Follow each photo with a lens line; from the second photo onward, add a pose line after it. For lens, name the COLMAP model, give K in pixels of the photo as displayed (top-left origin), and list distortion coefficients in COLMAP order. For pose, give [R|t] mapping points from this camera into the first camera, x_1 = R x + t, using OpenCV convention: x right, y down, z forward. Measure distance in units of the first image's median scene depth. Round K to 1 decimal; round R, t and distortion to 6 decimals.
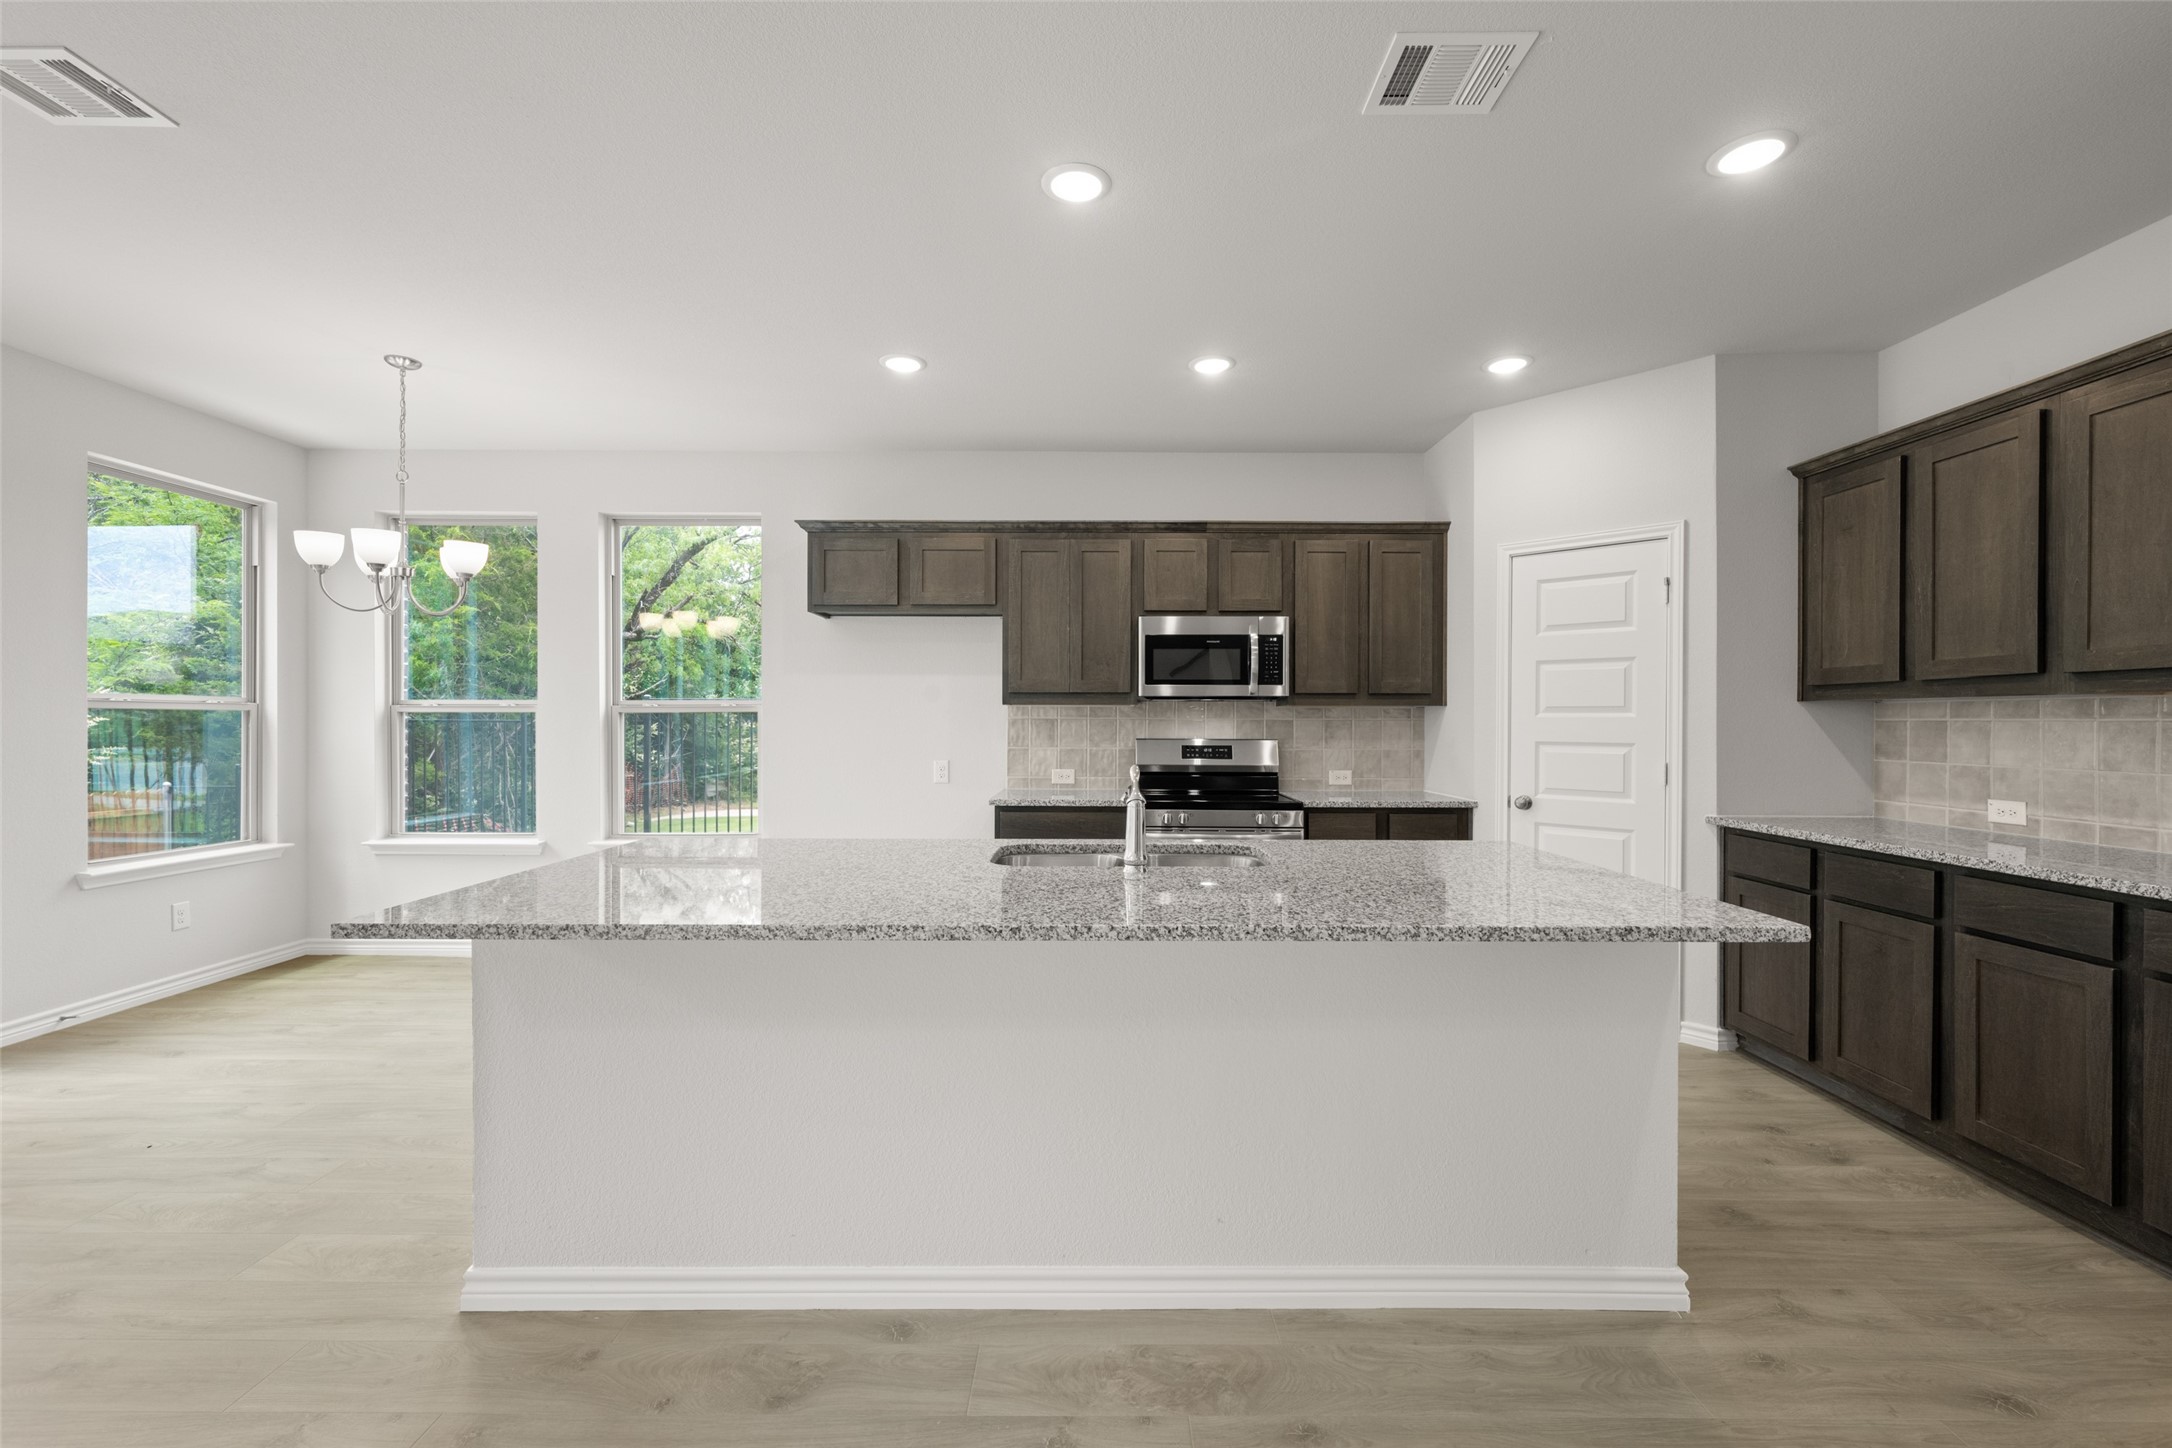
lens RADIAL K [[881.7, 0, 1096.4], [0, 881.7, 733.3], [0, 0, 1]] dist [-0.001041, 0.000701]
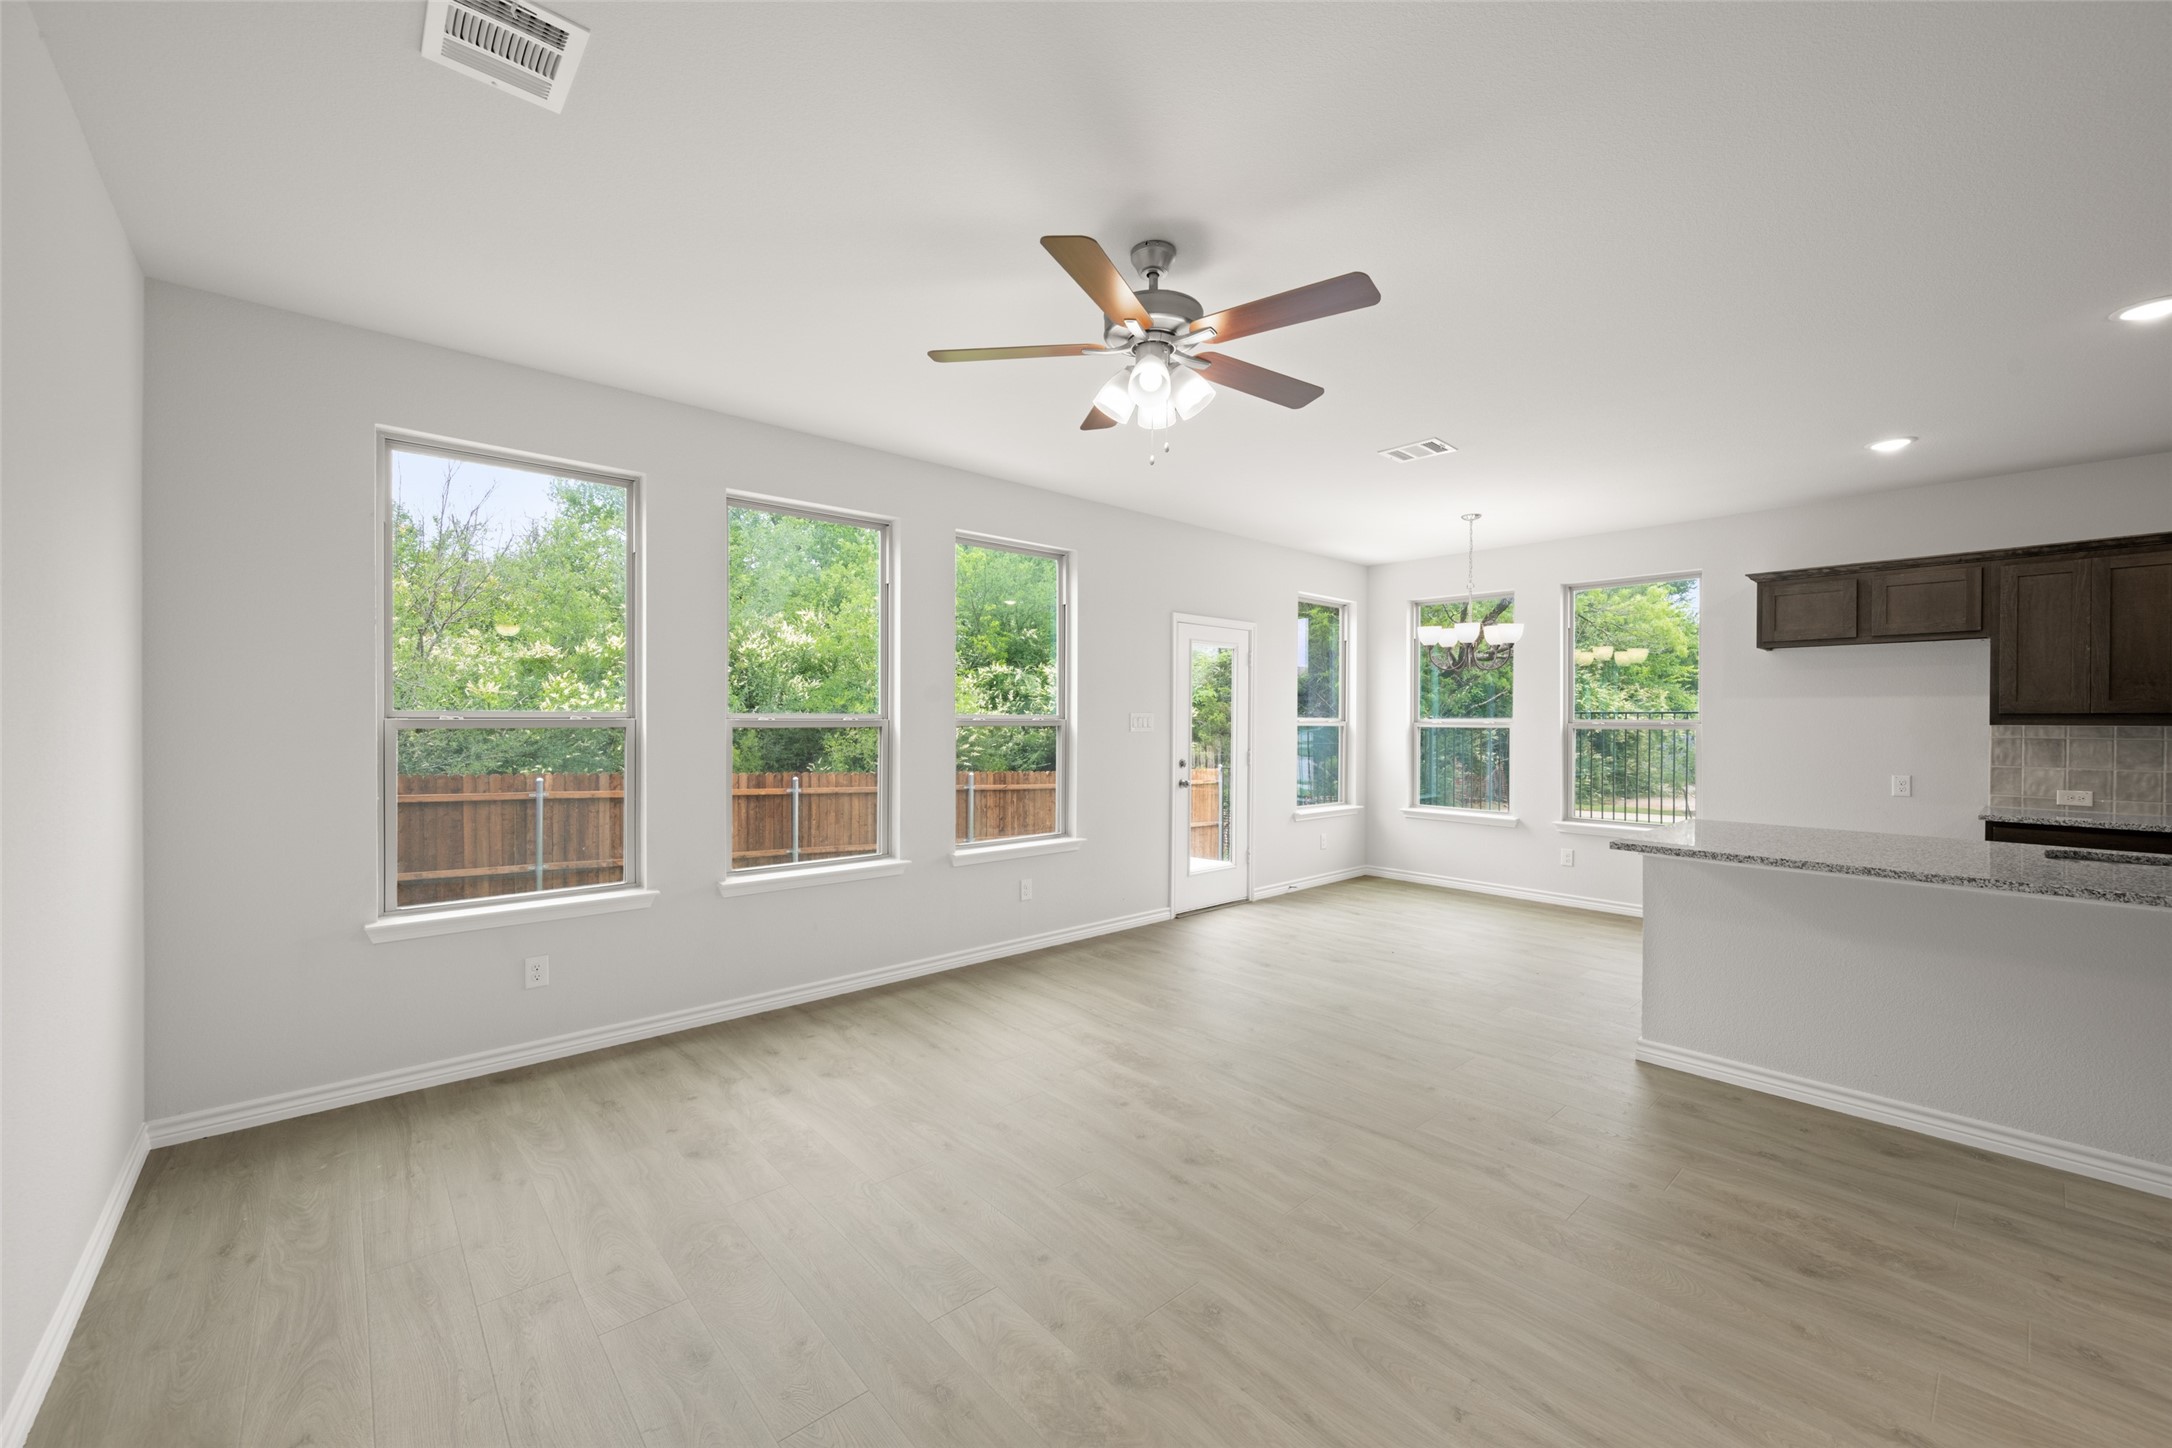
lens RADIAL K [[848.9, 0, 1090.8], [0, 848.9, 723.3], [0, 0, 1]] dist [-0.000699, 0.000522]
pose [[0.664782, 0.002551, -0.747033, -0.065047], [-0.013212, 0.999878, -0.008343, -0.012451], [0.746921, 0.015416, 0.664734, -0.469755]]
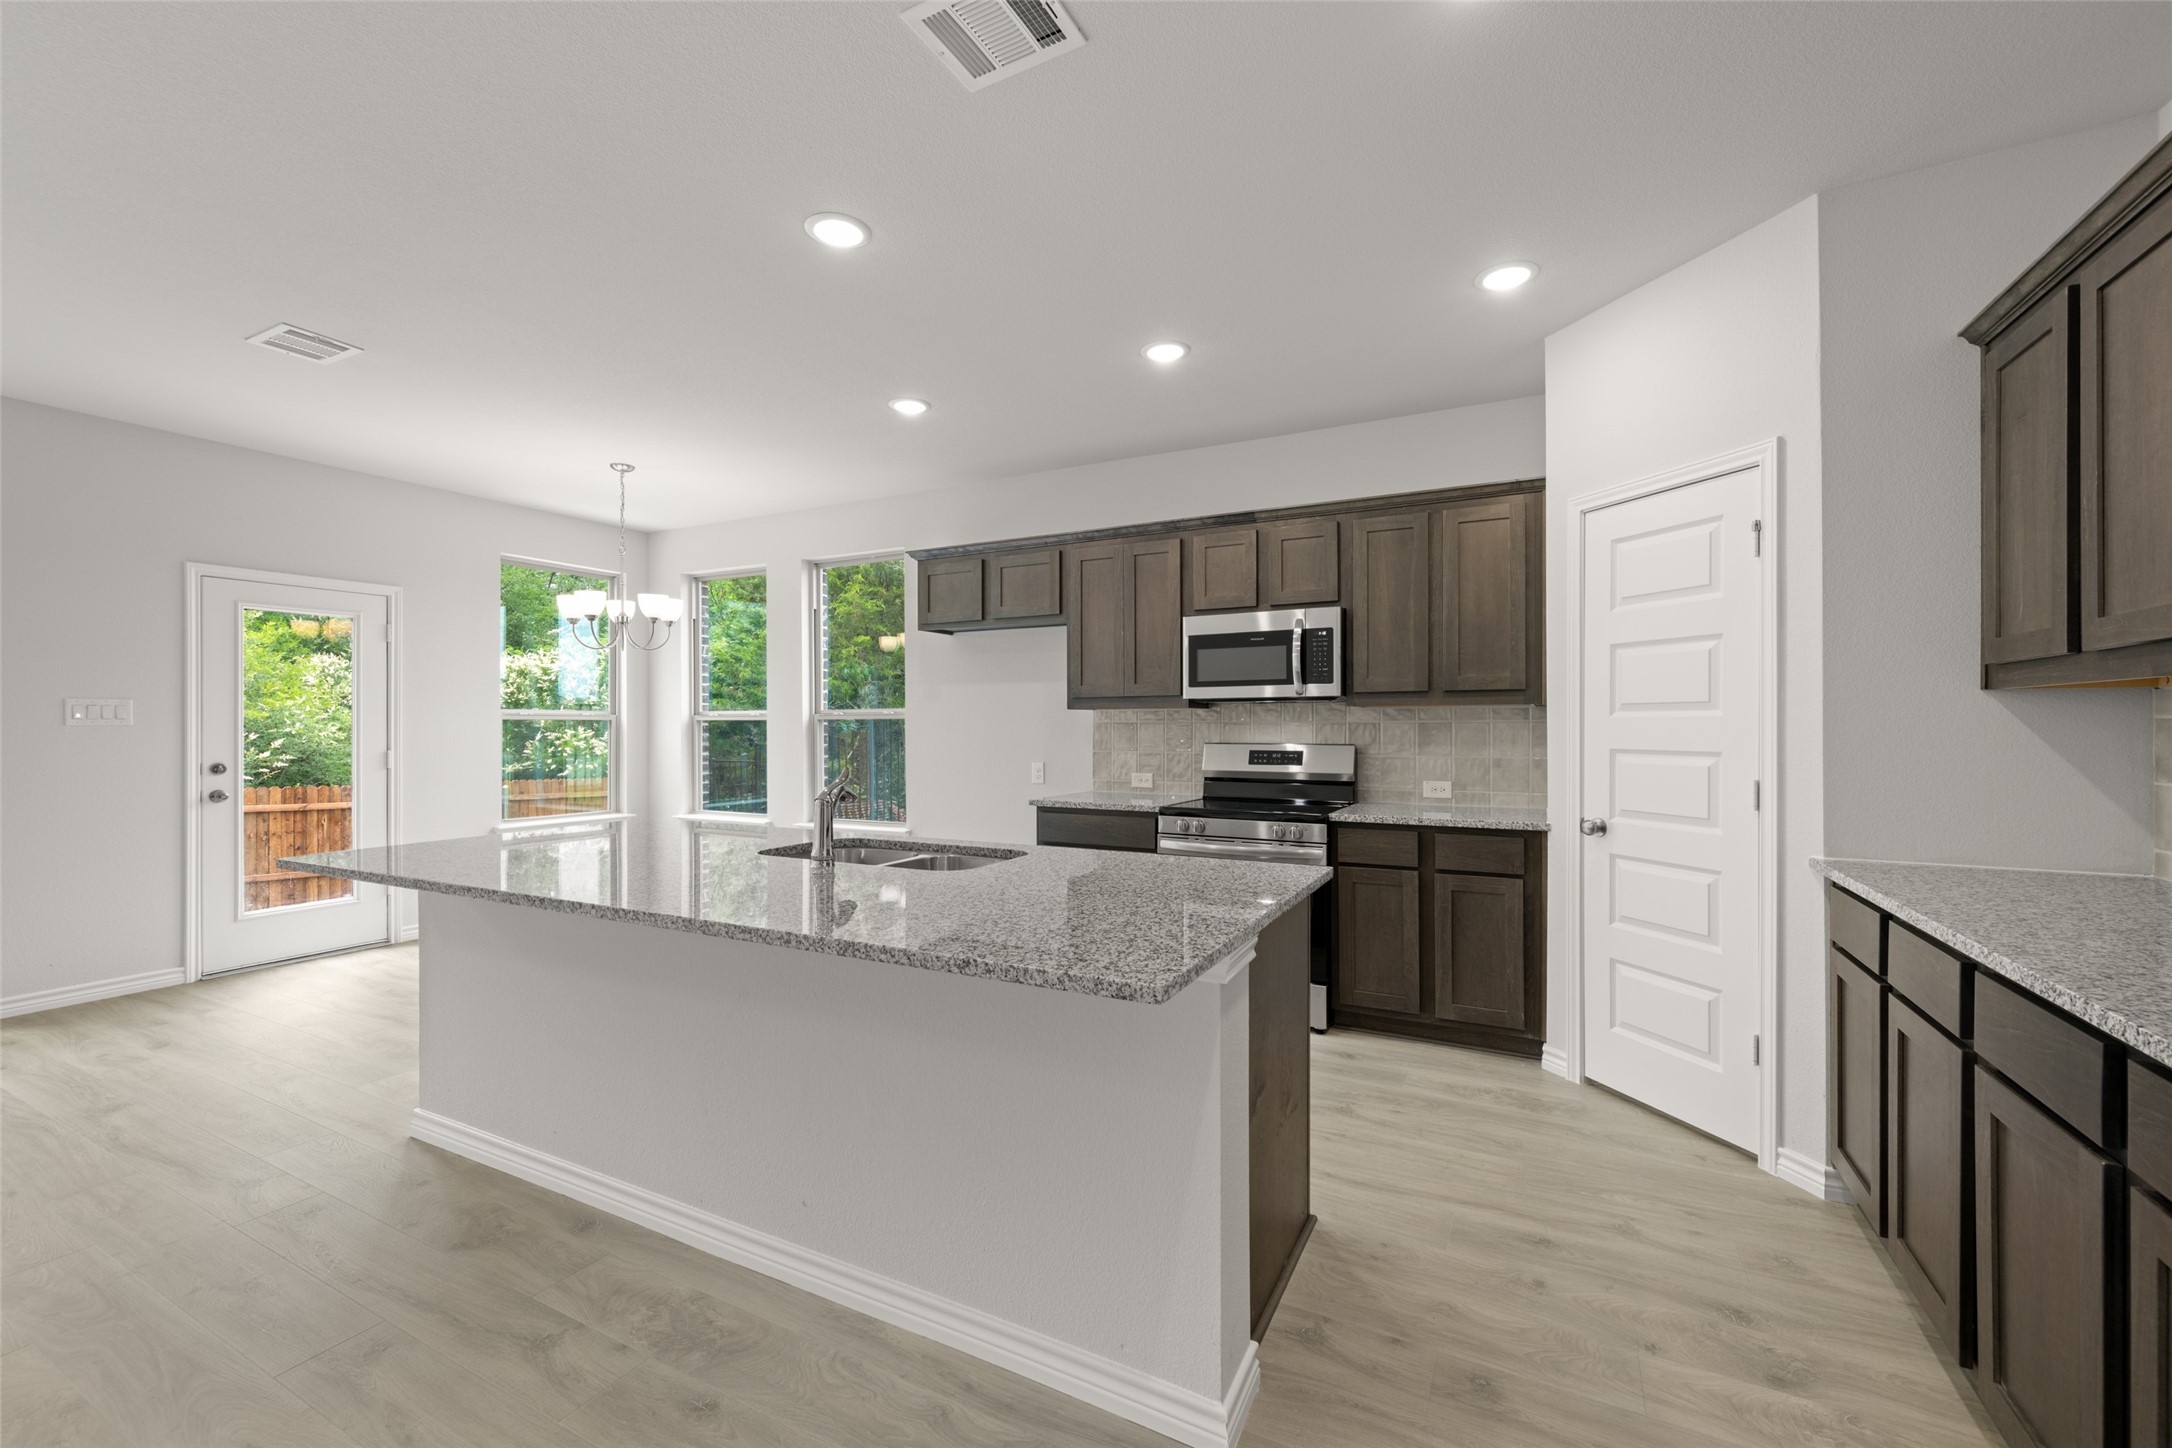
lens RADIAL K [[881.7, 0, 1099.7], [0, 881.7, 723.4], [0, 0, 1]] dist [-0.001041, 0.000701]
pose [[0.887644, -0.005791, -0.460493, 0.414351], [-0.000744, 0.999902, -0.014009, -0.001622], [0.460529, 0.012777, 0.887553, 0.099434]]
